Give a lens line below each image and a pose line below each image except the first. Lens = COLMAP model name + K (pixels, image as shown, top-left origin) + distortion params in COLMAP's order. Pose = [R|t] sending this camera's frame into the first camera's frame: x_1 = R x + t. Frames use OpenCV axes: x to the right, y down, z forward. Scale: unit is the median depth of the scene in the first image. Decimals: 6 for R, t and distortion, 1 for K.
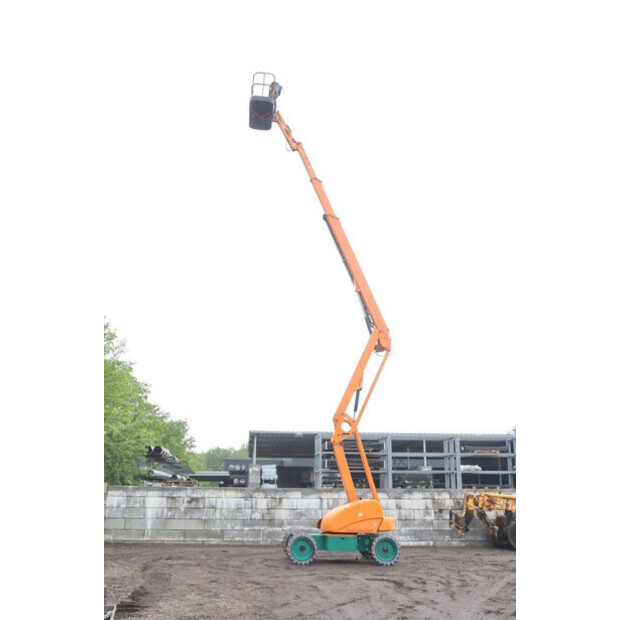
lens RADIAL K [[630.6, 0, 310.0], [0, 630.6, 310.0], [0, 0, 1]] dist [-0.123424, 0.269338]
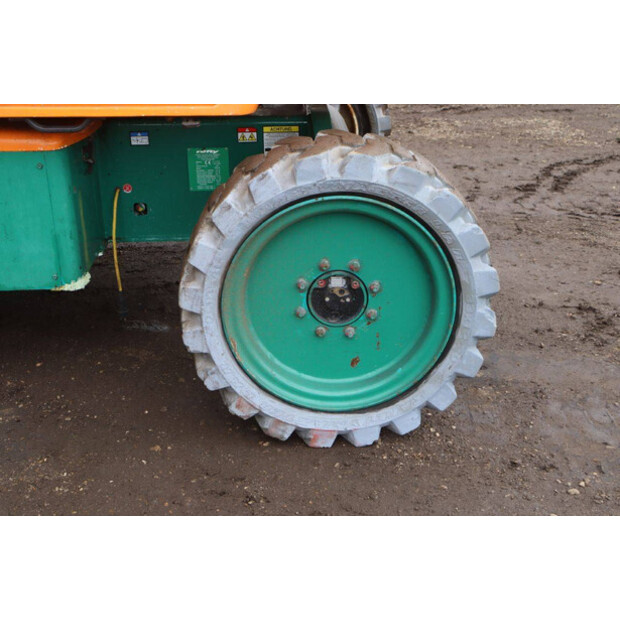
lens RADIAL K [[867.7, 0, 310.0], [0, 867.7, 310.0], [0, 0, 1]] dist [0.008844, 0.010156]
pose [[0.998479, -0.003419, -0.055018, 0.088309], [0.038541, 0.756880, 0.652416, 0.214133], [0.039411, -0.653545, 0.755861, 0.640251]]
